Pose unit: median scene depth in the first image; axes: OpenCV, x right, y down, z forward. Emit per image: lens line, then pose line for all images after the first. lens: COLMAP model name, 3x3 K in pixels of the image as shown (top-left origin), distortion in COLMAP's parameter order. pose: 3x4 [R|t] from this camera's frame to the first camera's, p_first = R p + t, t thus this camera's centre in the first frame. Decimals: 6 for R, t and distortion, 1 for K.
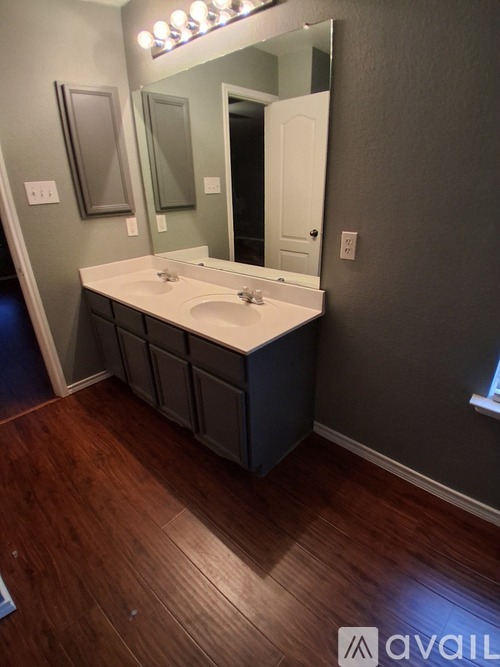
lens RADIAL K [[329.8, 0, 250.0], [0, 329.8, 333.5], [0, 0, 1]] dist [0.007912, -0.050150]
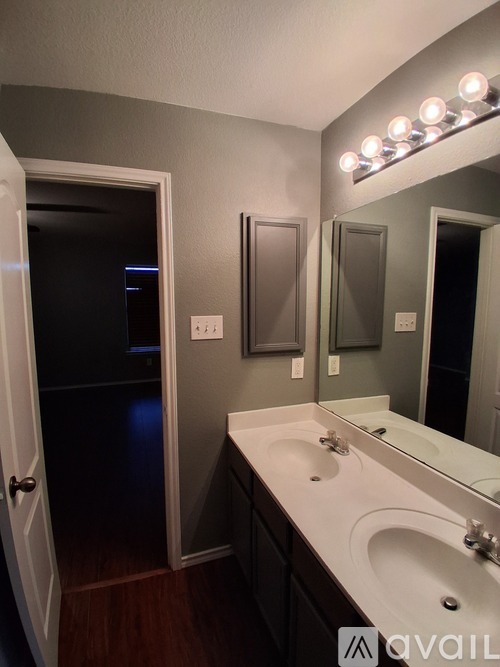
lens RADIAL K [[329.8, 0, 250.0], [0, 329.8, 333.5], [0, 0, 1]] dist [0.007912, -0.050150]
pose [[0.888210, 0.075117, -0.453256, -0.108707], [-0.212324, 0.941987, -0.259961, -0.182626], [0.407434, 0.327137, 0.852631, 0.249361]]
